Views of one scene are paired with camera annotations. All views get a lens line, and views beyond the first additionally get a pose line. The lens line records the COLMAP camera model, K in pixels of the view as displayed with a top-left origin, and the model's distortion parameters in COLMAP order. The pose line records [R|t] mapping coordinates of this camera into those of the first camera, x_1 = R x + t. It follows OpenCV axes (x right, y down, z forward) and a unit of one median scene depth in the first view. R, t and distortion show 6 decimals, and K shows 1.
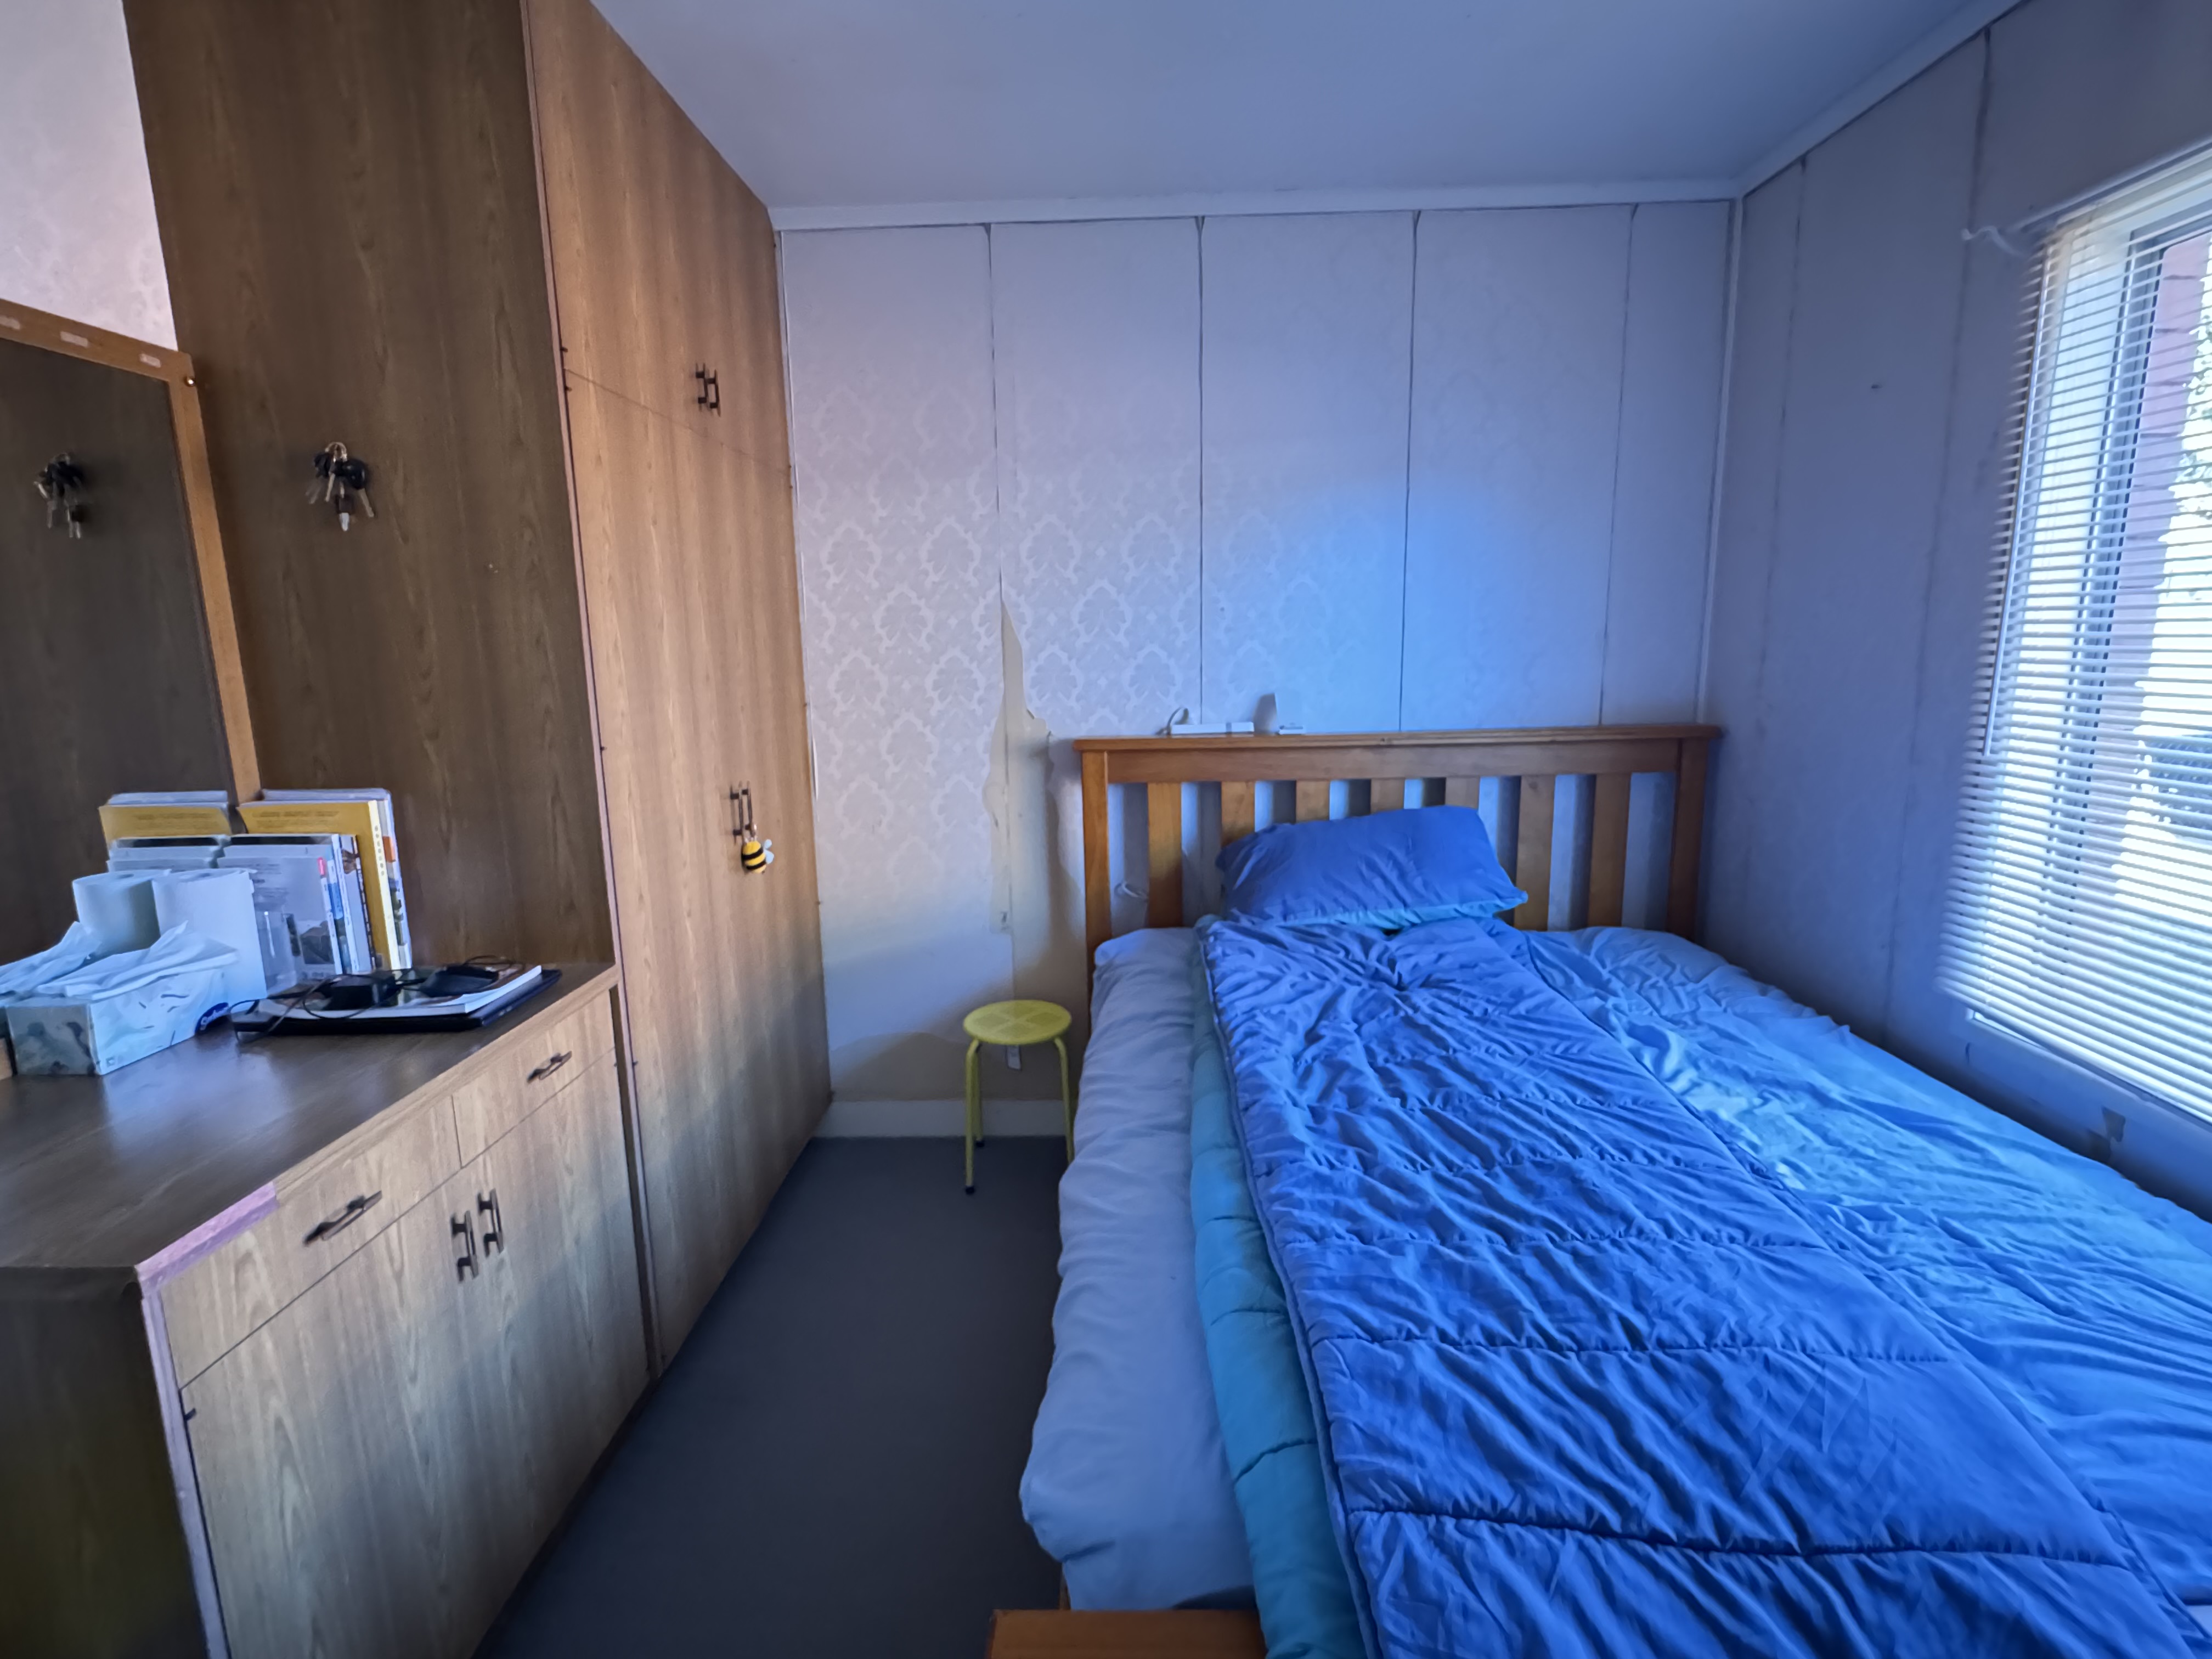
lens RADIAL K [[1089.6, 0, 1103.5], [0, 1089.6, 833.4], [0, 0, 1]] dist [-0.004439, 0.000435]
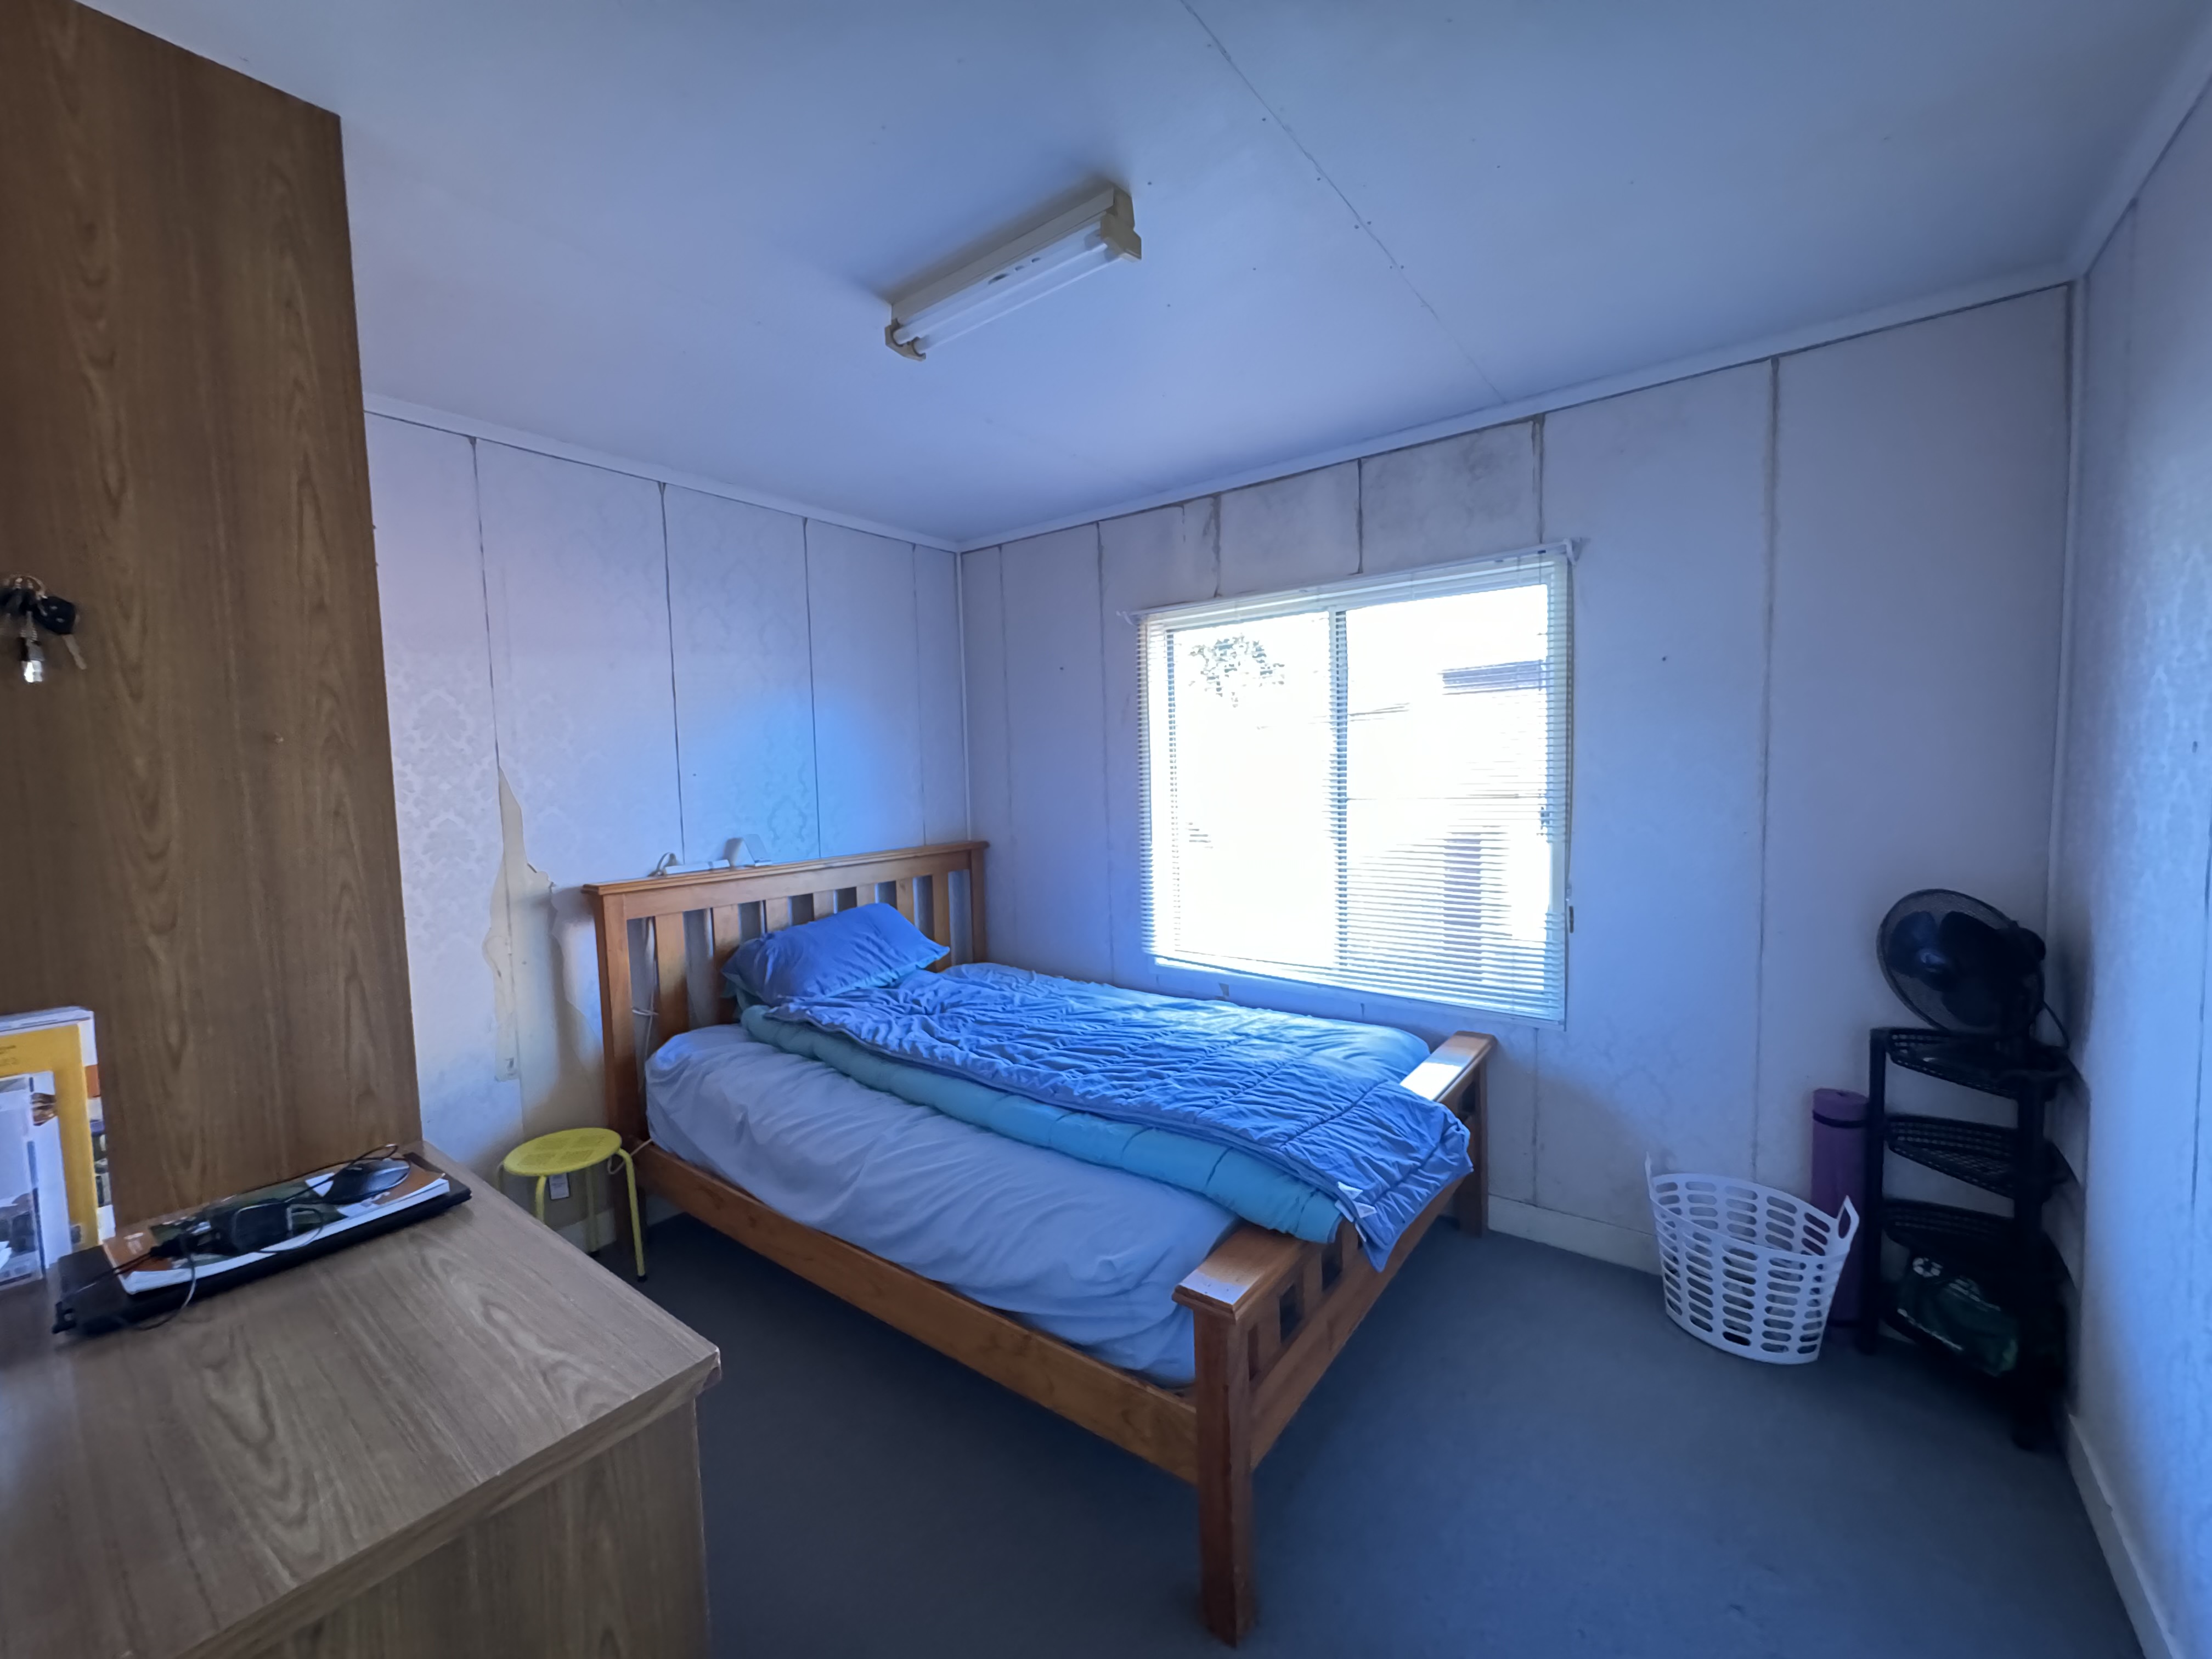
lens RADIAL K [[884.7, 0, 1104.6], [0, 884.7, 829.4], [0, 0, 1]] dist [-0.009360, -0.000351]
pose [[0.581494, -0.049209, 0.812061, -0.712314], [0.157931, 0.986008, -0.053341, -0.015223], [-0.798074, 0.159267, 0.581130, 0.024500]]
